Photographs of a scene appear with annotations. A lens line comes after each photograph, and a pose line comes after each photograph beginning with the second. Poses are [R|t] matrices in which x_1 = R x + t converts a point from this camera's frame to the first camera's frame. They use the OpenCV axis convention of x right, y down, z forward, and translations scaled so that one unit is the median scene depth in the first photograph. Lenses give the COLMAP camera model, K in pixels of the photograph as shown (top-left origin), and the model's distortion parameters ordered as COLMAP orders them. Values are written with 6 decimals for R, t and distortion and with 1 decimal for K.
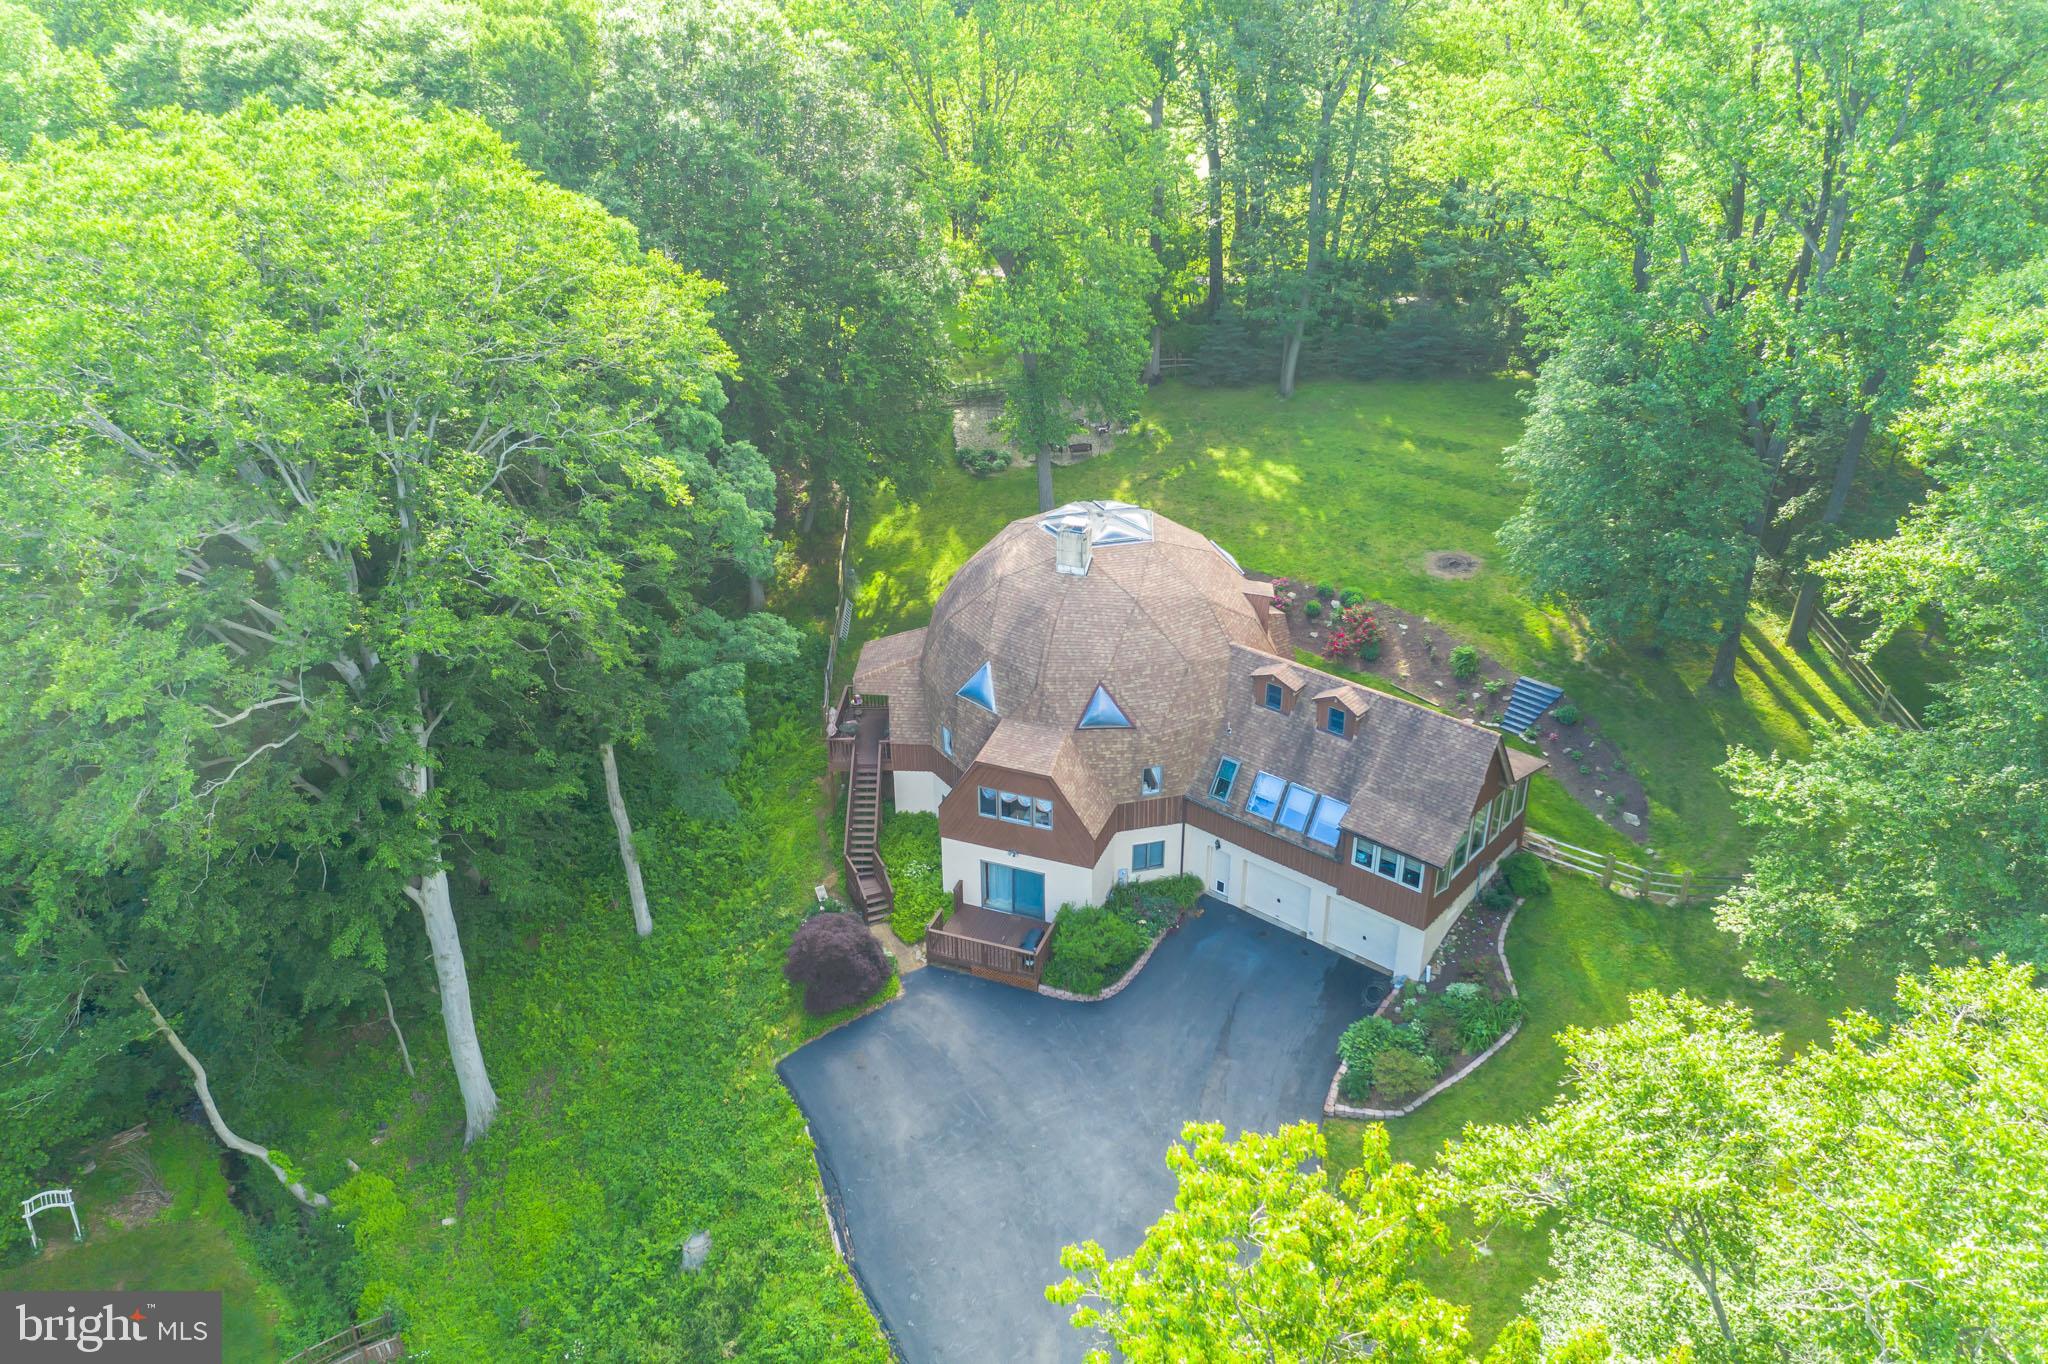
lens RADIAL K [[1629.2, 0, 1023.8], [0, 1629.2, 689.0], [0, 0, 1]] dist [-0.035108, 0.013025]
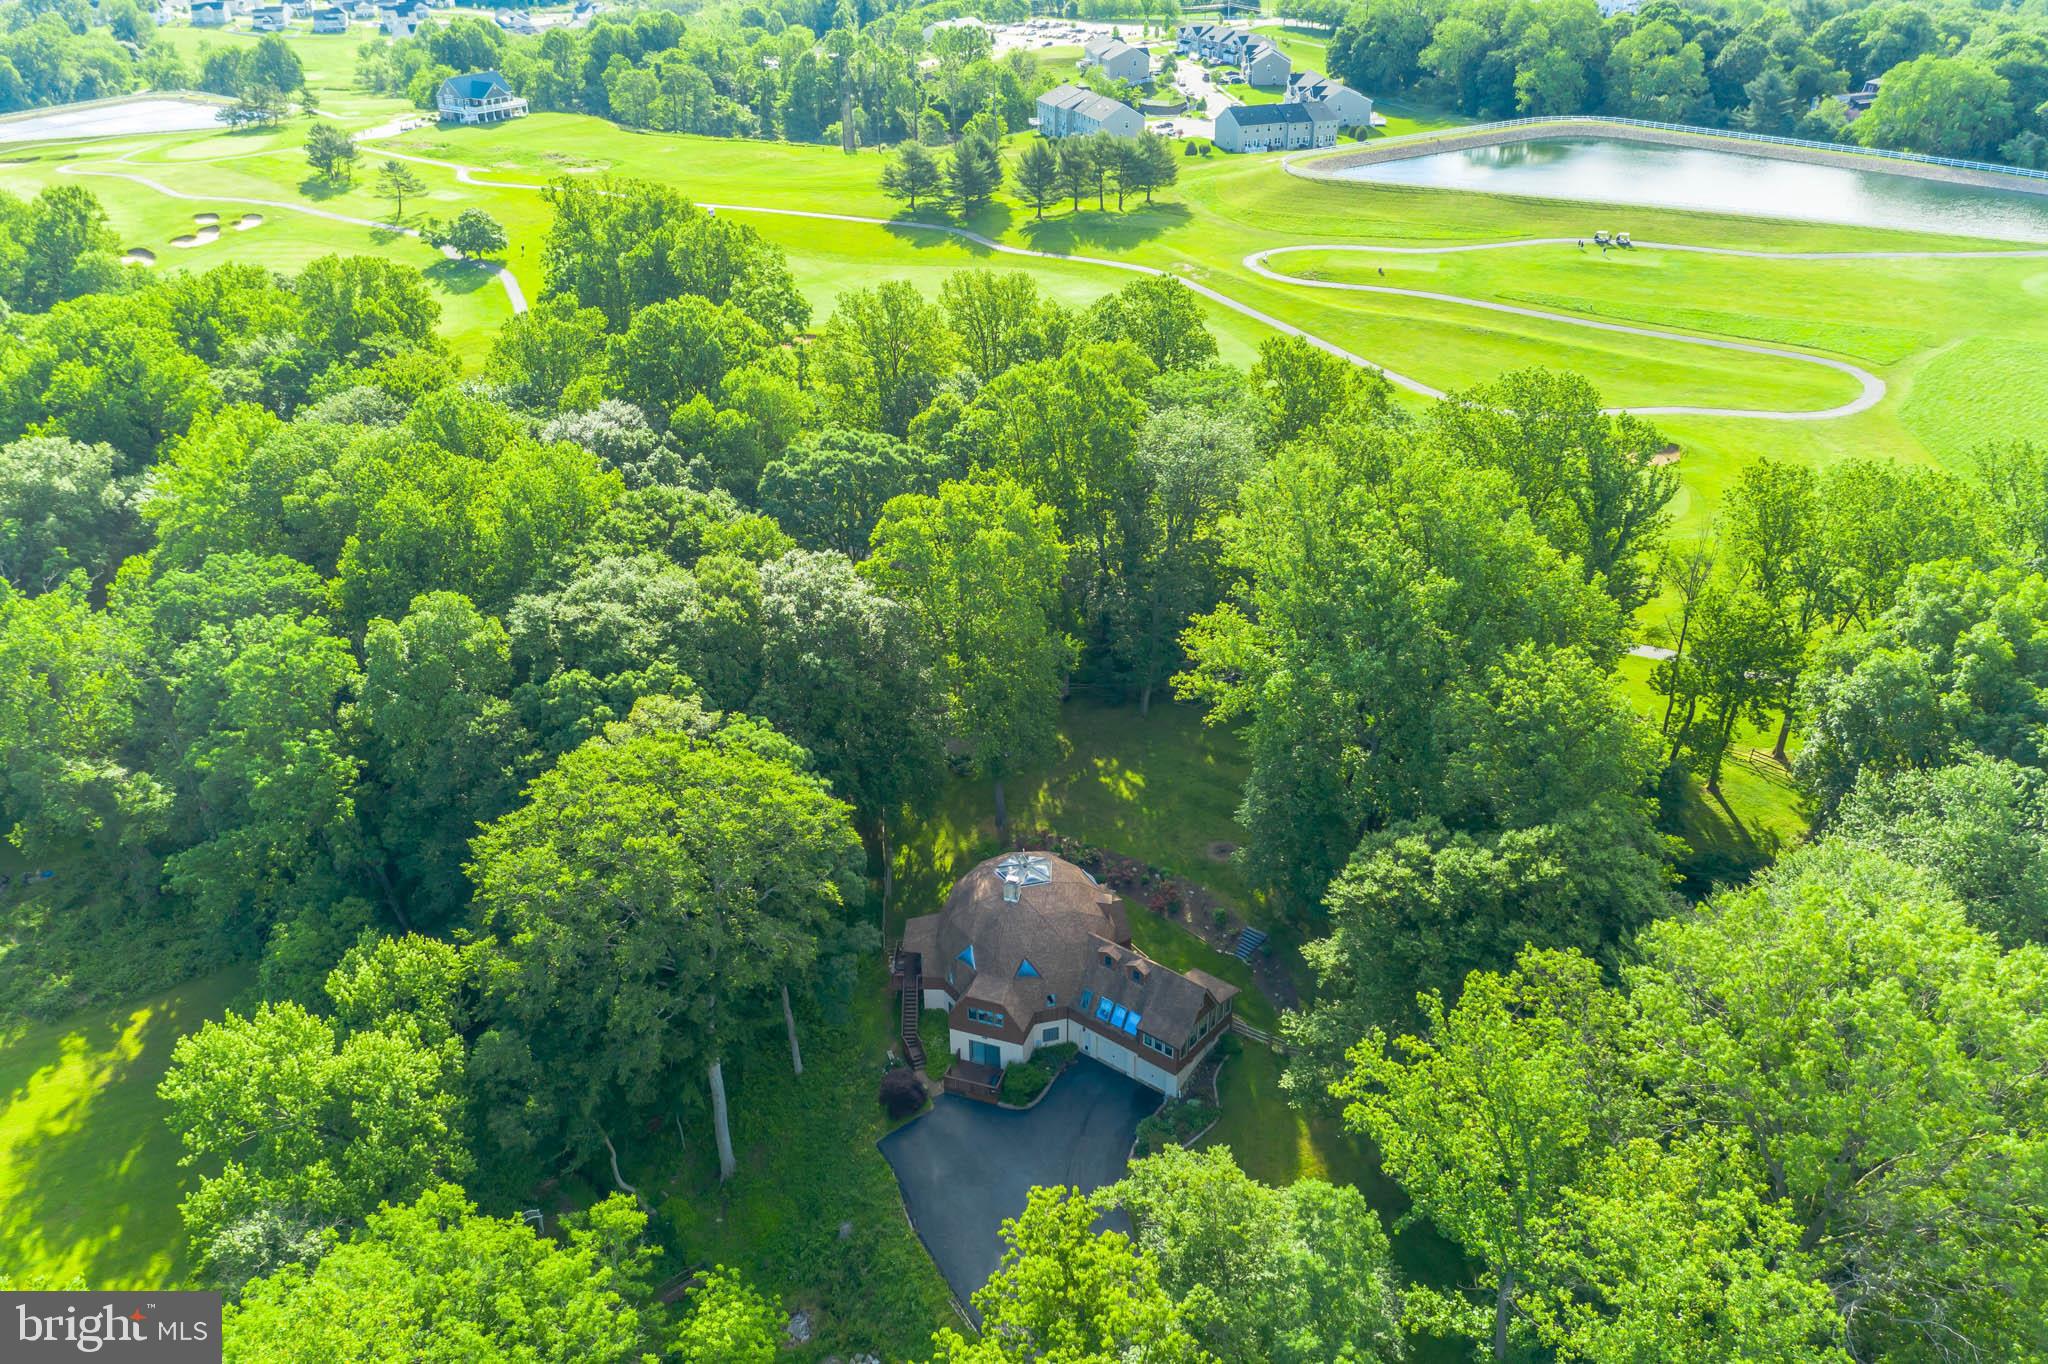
lens RADIAL K [[1629.2, 0, 1022.1], [0, 1629.2, 675.9], [0, 0, 1]] dist [-0.035108, 0.013025]
pose [[0.999655, -0.014957, 0.021576, 0.003262], [0.015071, 0.999873, -0.005107, -0.345007], [-0.021497, 0.005430, 0.999754, -1.067969]]
